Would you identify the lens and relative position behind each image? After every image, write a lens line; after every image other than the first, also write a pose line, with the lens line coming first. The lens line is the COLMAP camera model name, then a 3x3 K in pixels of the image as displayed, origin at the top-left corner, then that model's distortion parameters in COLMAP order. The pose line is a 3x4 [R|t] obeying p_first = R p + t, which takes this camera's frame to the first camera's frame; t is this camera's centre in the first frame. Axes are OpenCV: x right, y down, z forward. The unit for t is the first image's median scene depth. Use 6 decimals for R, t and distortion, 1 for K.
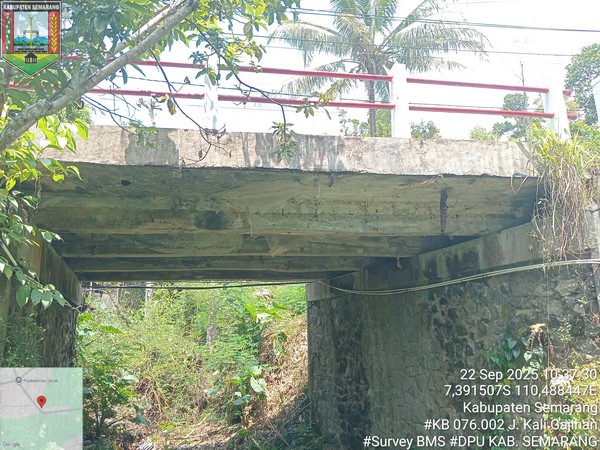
lens RADIAL K [[442.9, 0, 300.0], [0, 442.9, 225.0], [0, 0, 1]] dist [0.003140, -0.003530]
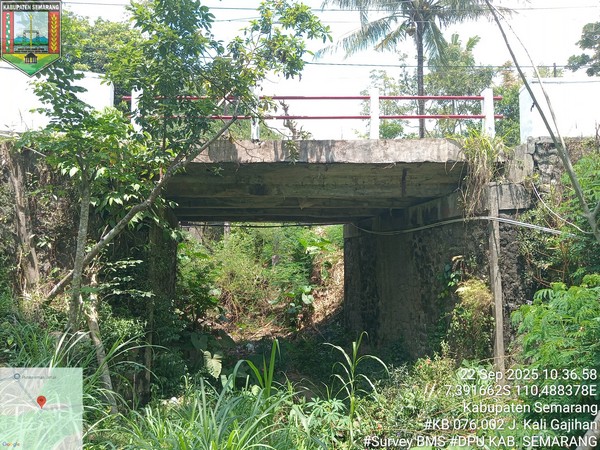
lens RADIAL K [[442.9, 0, 300.0], [0, 442.9, 225.0], [0, 0, 1]] dist [0.003140, -0.003530]
pose [[0.986150, 0.013913, -0.165273, 0.141693], [0.010407, 0.989322, 0.145377, -0.073967], [0.165531, -0.145083, 0.975474, -0.378494]]
